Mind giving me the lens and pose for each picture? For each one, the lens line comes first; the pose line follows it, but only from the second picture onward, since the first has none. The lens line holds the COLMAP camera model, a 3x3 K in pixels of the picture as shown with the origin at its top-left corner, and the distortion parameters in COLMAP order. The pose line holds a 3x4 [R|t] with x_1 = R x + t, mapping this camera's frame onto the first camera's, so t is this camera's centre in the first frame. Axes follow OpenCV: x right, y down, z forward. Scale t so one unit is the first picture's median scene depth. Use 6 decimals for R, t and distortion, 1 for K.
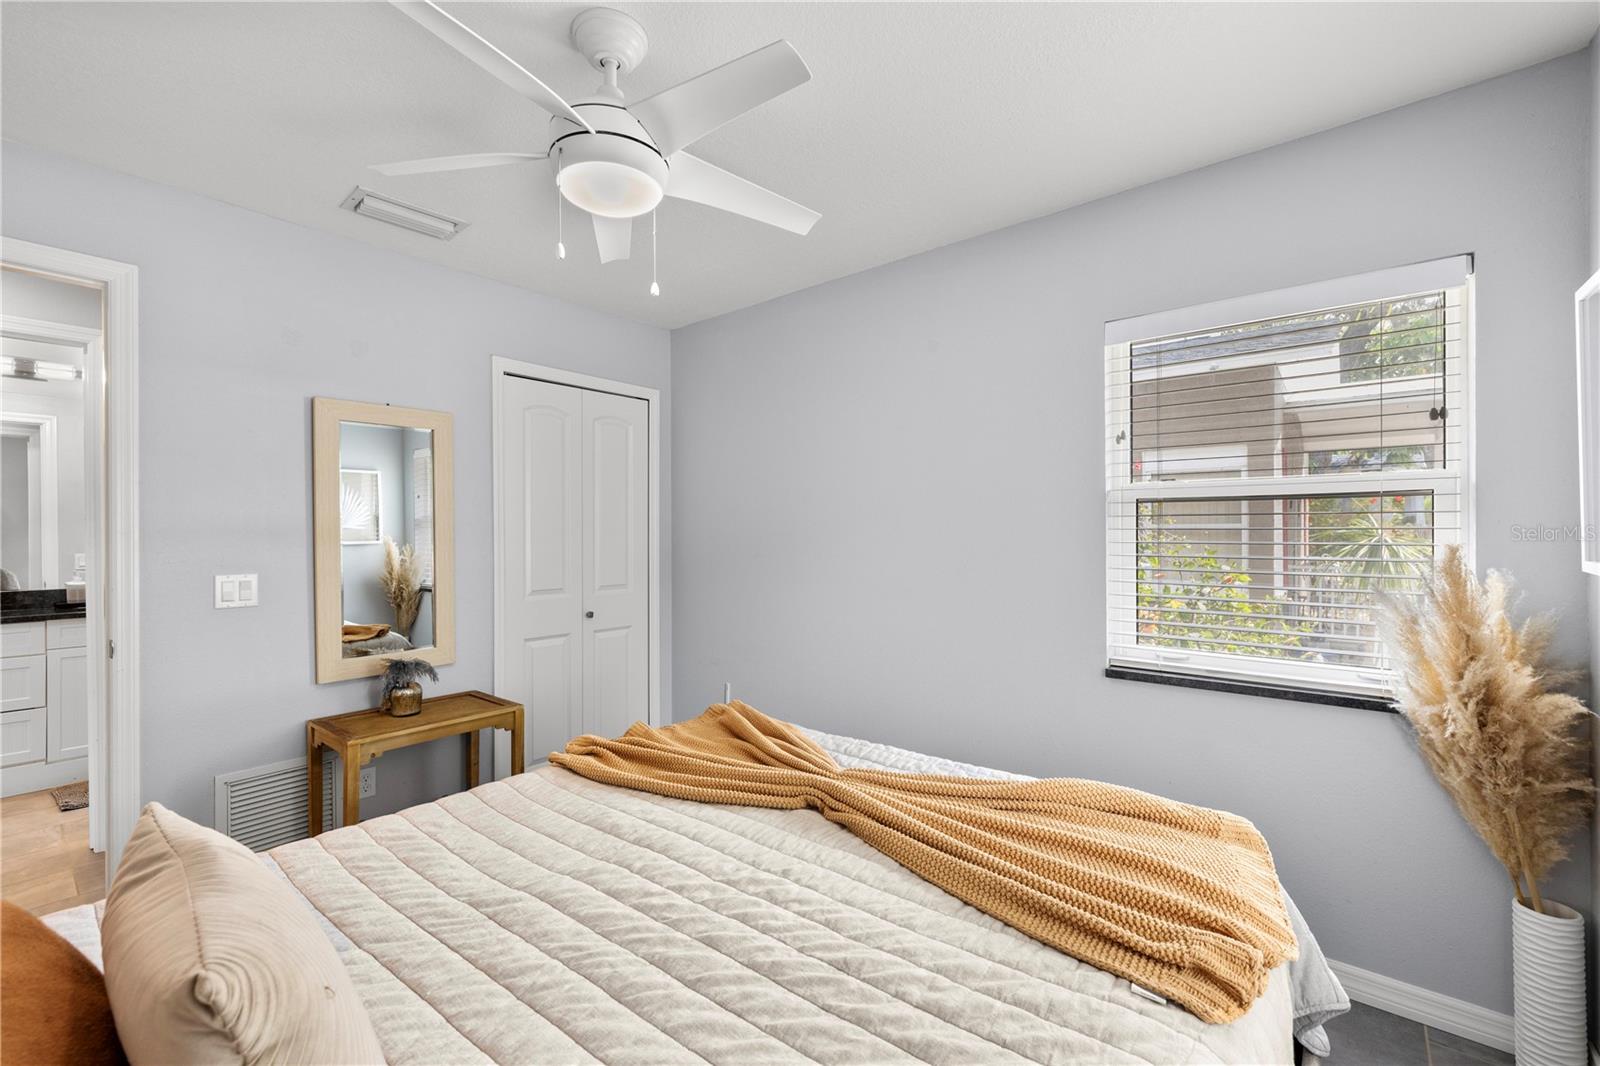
lens RADIAL K [[672.4, 0, 797.7], [0, 672.4, 528.0], [0, 0, 1]] dist [0.000253, -0.000014]
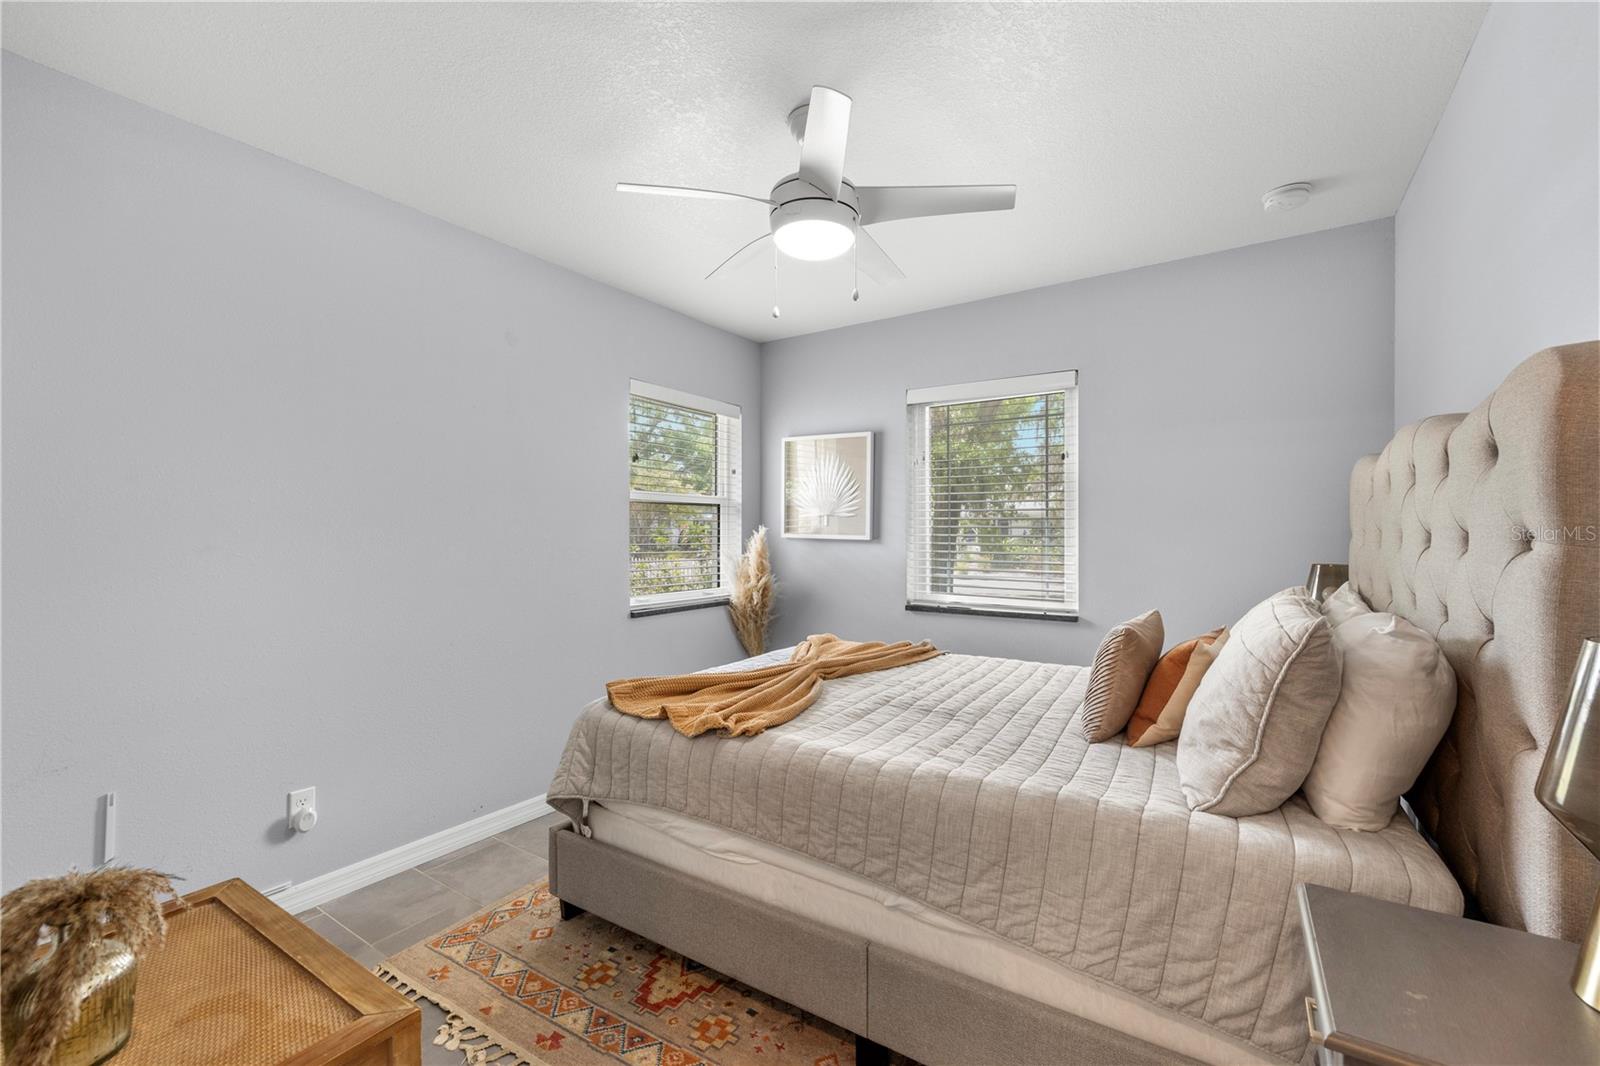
lens RADIAL K [[672.4, 0, 797.7], [0, 672.4, 528.0], [0, 0, 1]] dist [0.000253, -0.000014]
pose [[-0.083199, 0.002240, 0.996530, -1.406231], [-0.005935, 0.999979, -0.002743, 0.029441], [-0.996515, -0.006143, -0.083184, 1.012026]]
